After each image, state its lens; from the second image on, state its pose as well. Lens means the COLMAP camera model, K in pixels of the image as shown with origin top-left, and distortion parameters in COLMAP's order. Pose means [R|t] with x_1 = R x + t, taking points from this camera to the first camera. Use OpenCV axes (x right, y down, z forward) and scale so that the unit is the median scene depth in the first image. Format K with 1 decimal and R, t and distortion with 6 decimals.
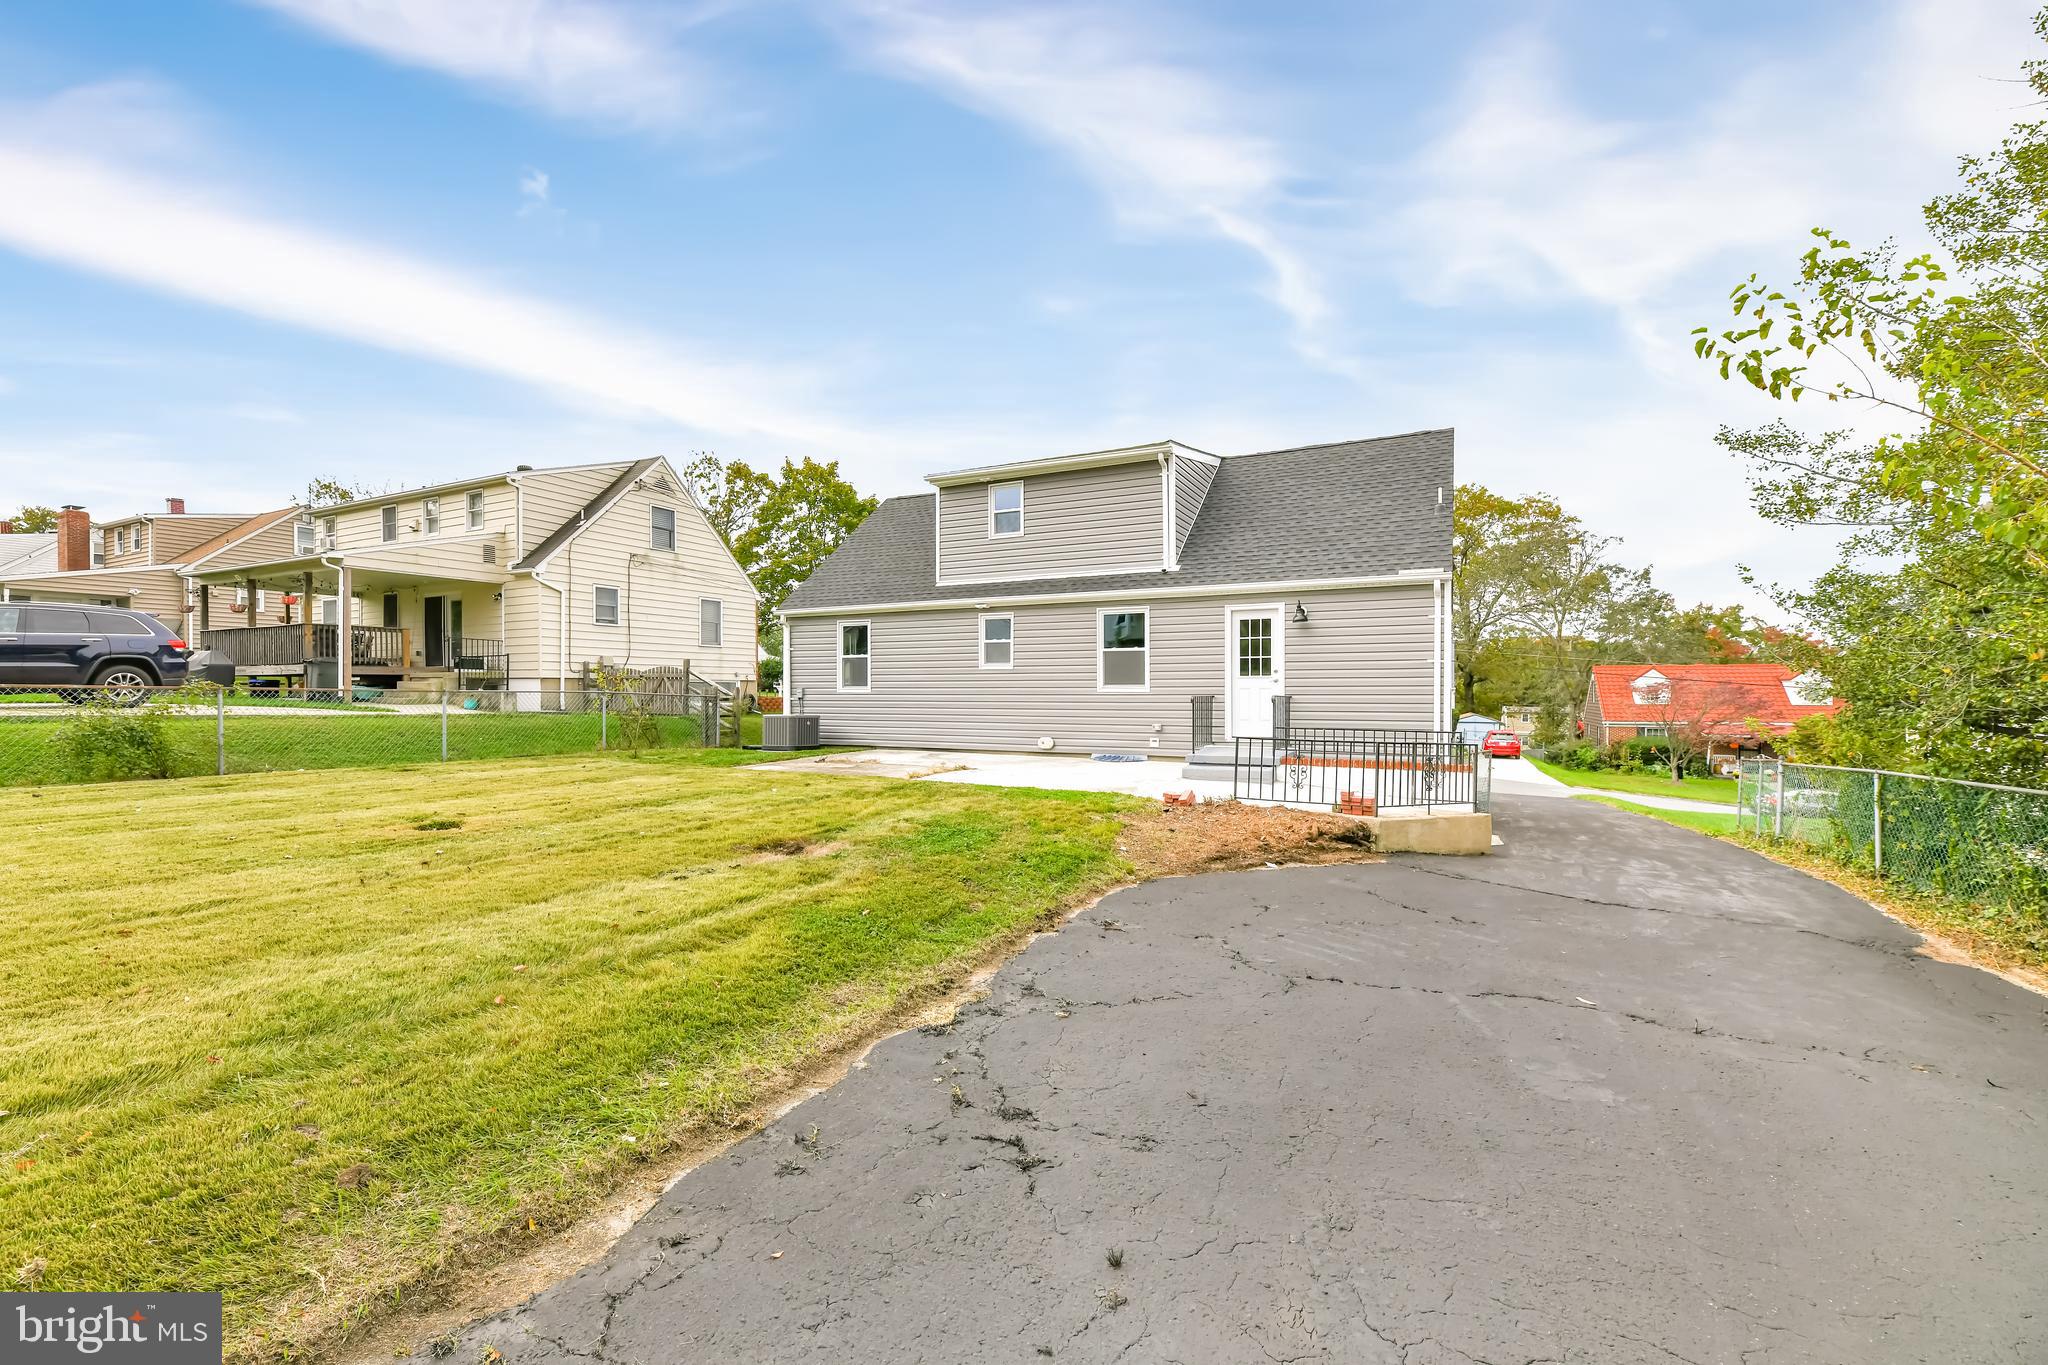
lens RADIAL K [[863.5, 0, 1035.0], [0, 863.5, 685.1], [0, 0, 1]] dist [-0.005216, -0.001069]
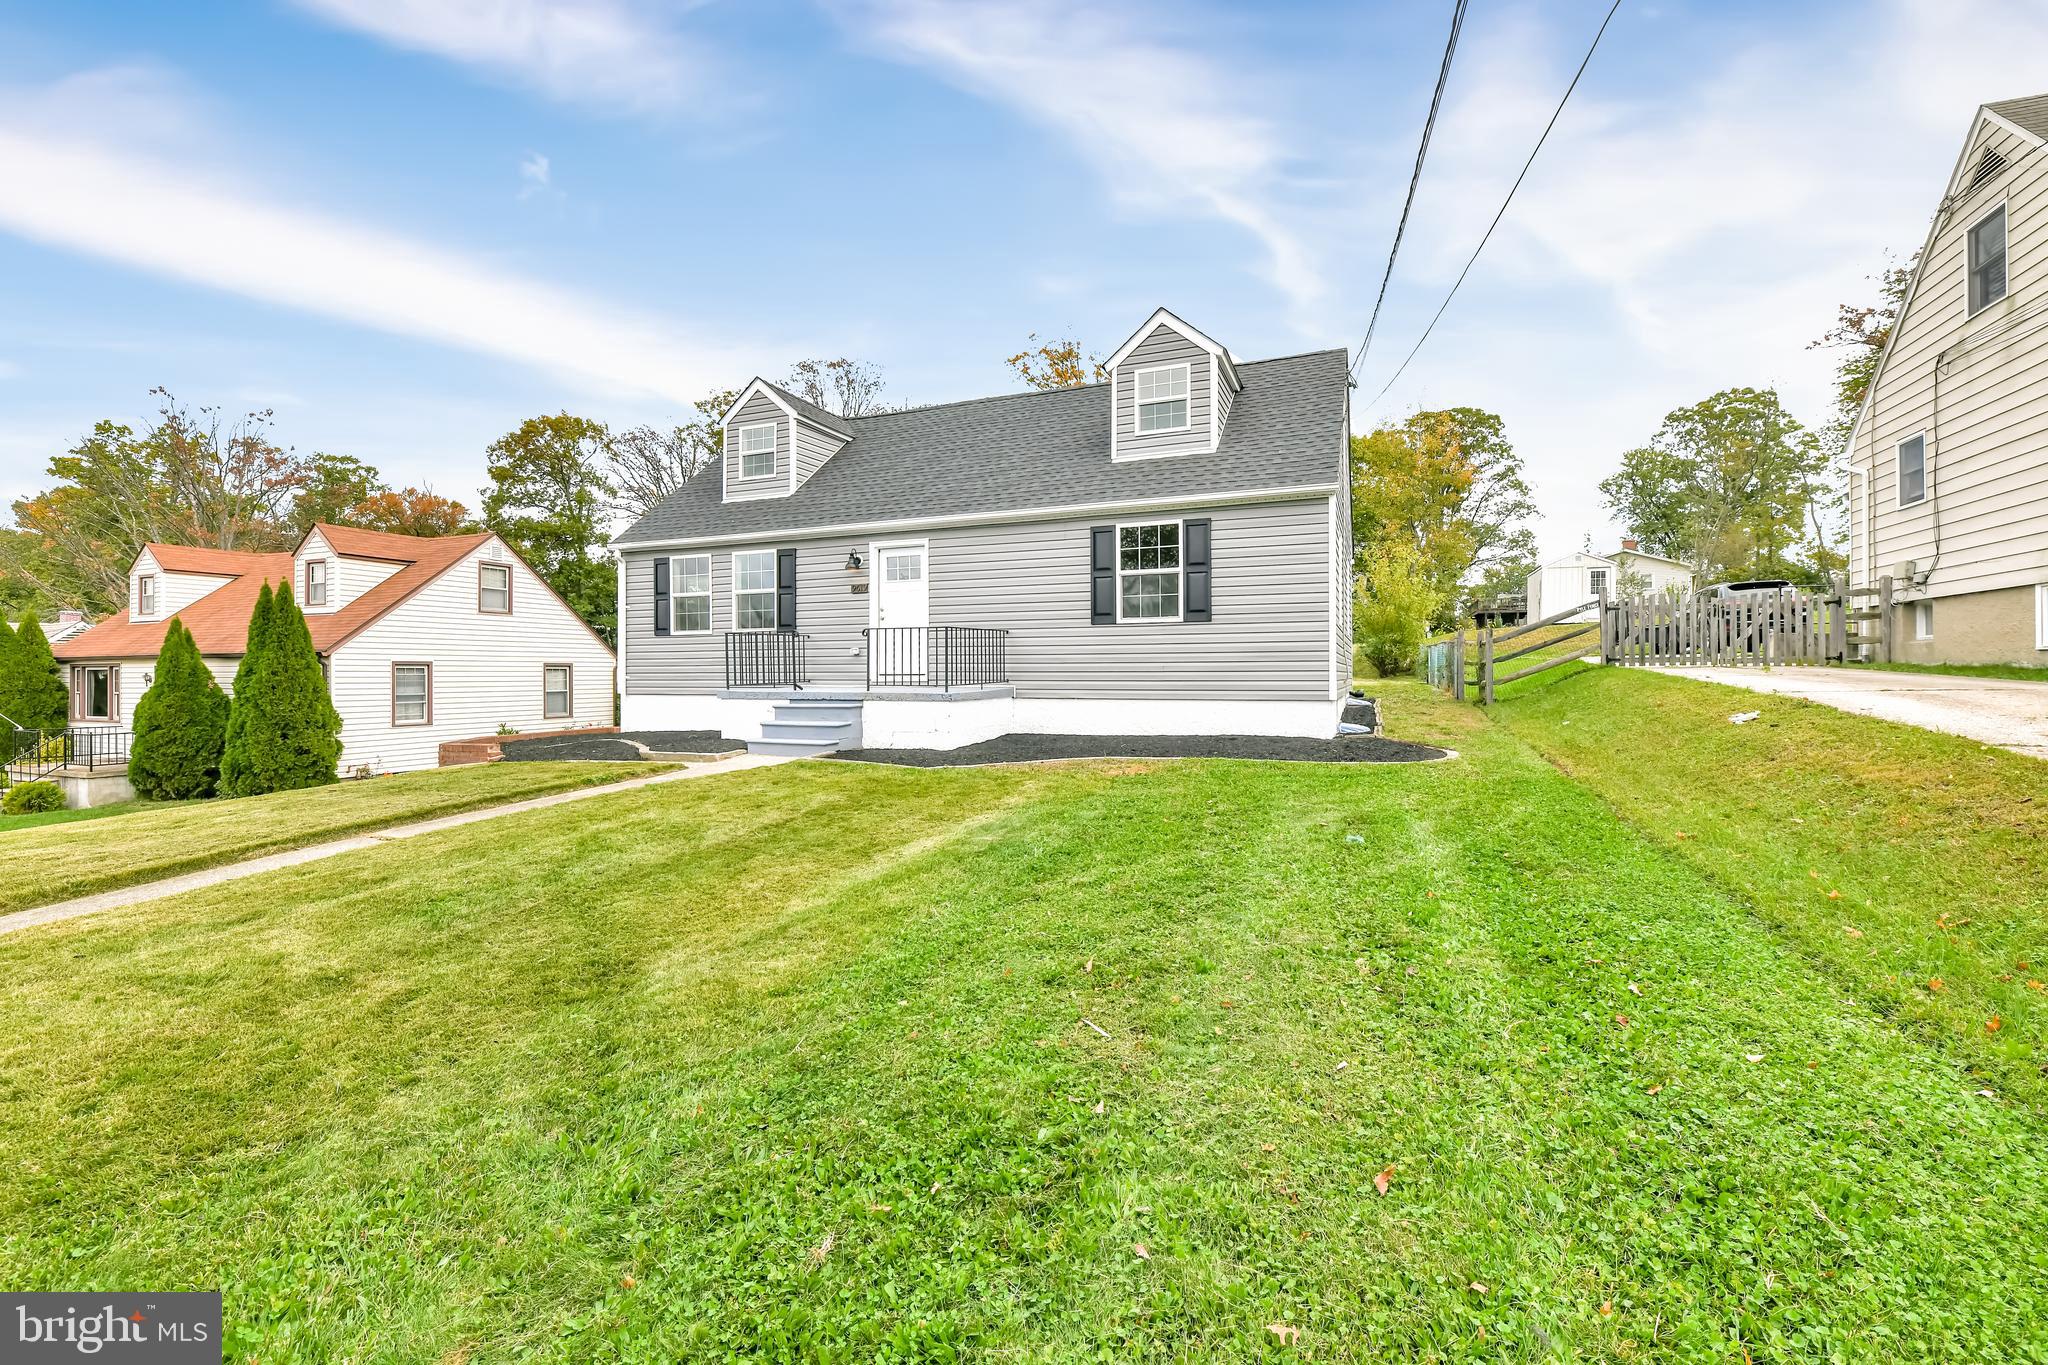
lens RADIAL K [[863.5, 0, 1011.8], [0, 863.5, 681.3], [0, 0, 1]] dist [-0.005216, -0.001069]
pose [[-0.998406, 0.008343, -0.055827, 0.171324], [0.008086, 0.999956, 0.004813, 0.053140], [0.055865, 0.004354, -0.998429, 2.152304]]
